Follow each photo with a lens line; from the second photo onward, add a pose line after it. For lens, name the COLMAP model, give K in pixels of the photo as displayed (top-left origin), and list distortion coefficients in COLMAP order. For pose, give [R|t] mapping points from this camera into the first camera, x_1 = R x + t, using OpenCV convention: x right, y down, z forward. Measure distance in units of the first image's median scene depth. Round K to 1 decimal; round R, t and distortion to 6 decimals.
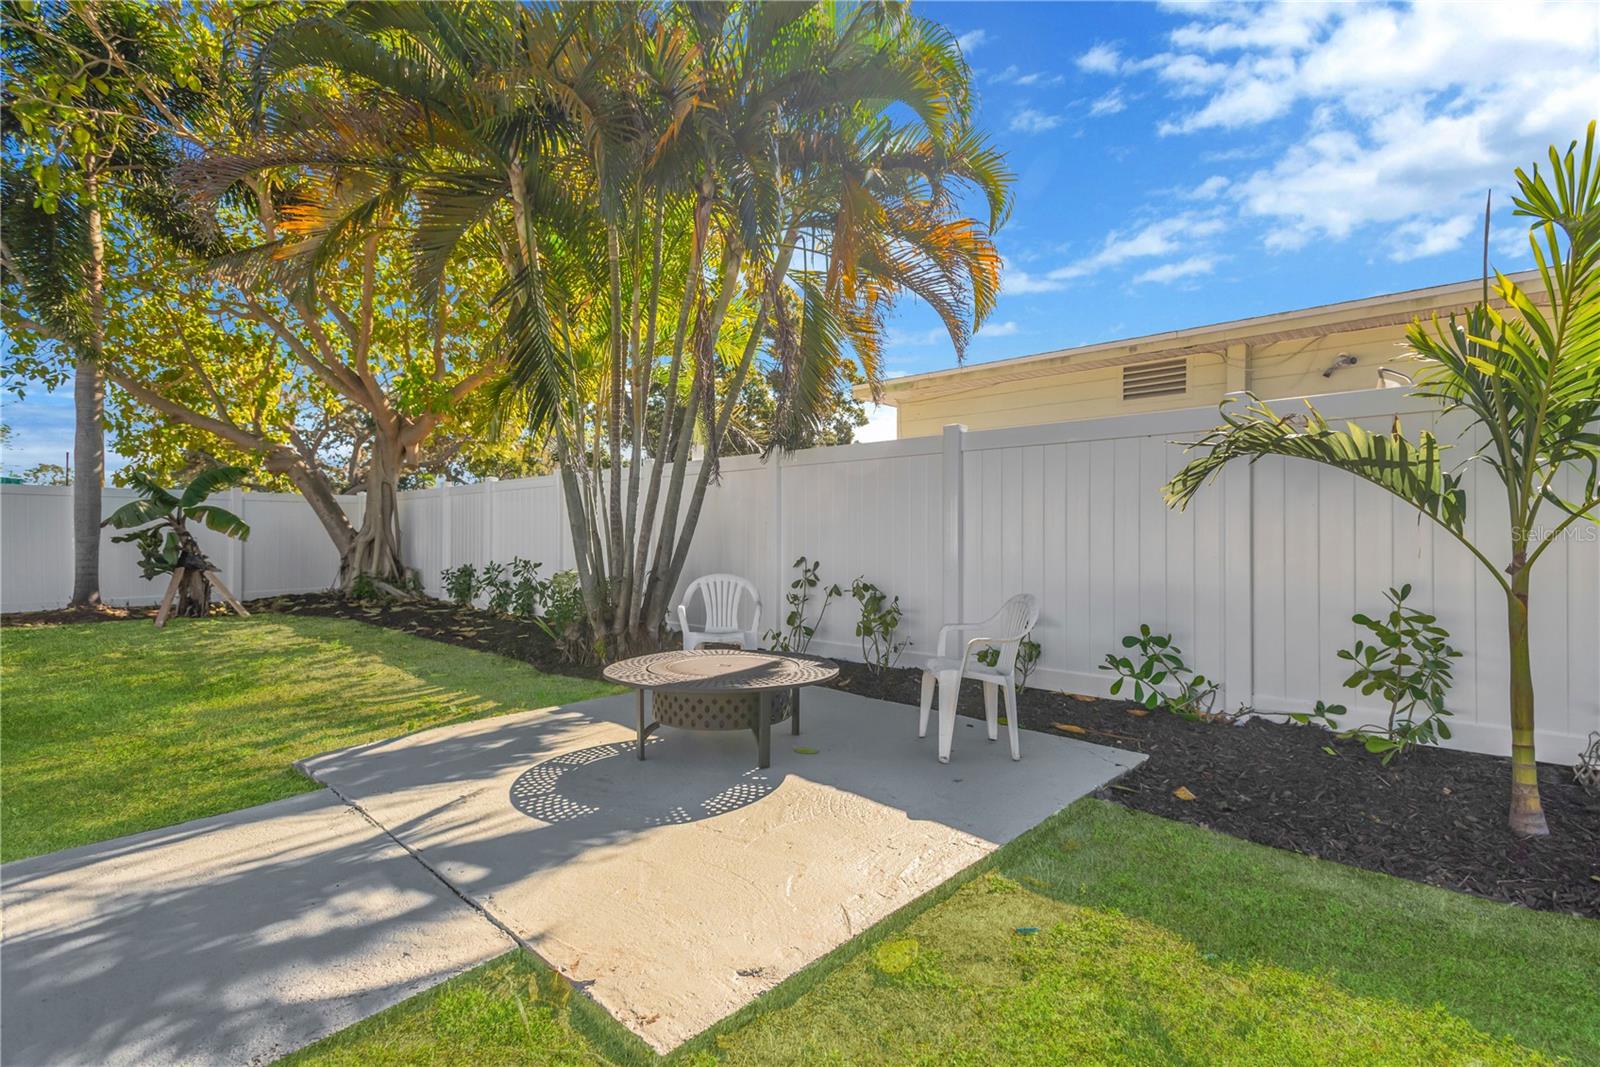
lens RADIAL K [[755.8, 0, 803.8], [0, 755.8, 524.1], [0, 0, 1]] dist [0.002148, -0.000546]
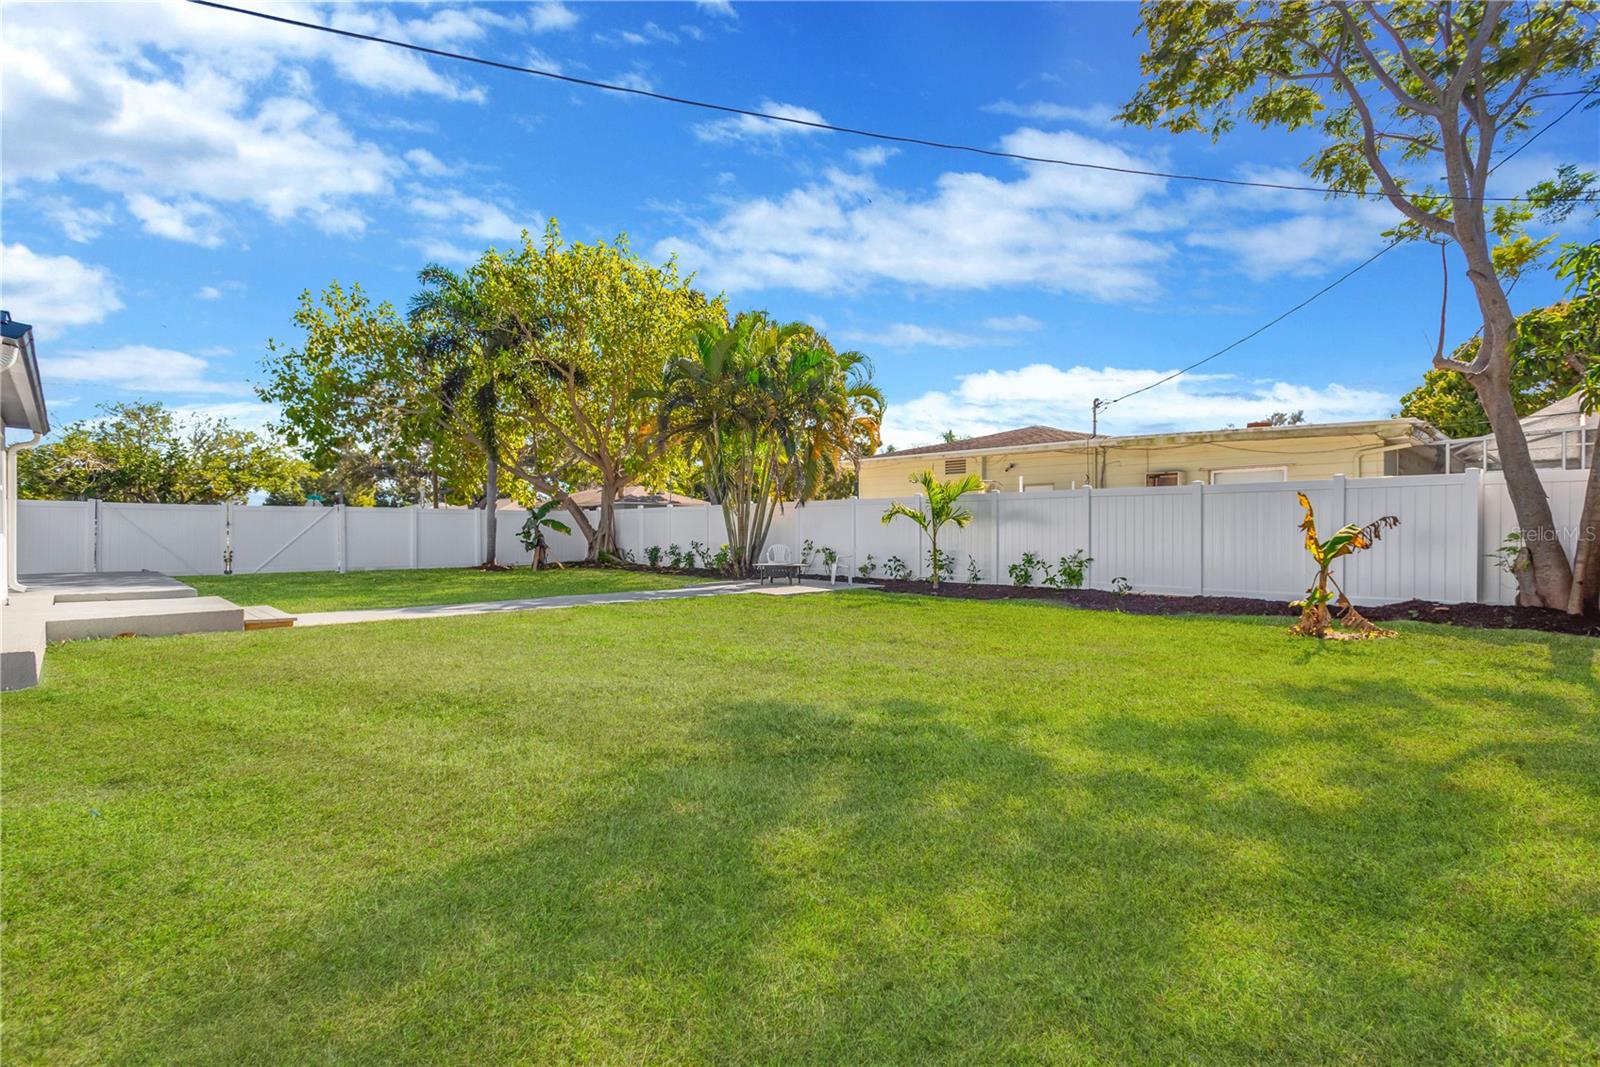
lens RADIAL K [[755.8, 0, 803.8], [0, 755.8, 524.1], [0, 0, 1]] dist [0.002148, -0.000546]
pose [[0.997483, -0.002990, -0.070847, 0.123825], [0.003189, 0.999991, 0.002697, -0.013941], [0.070839, -0.002917, 0.997484, -1.200302]]
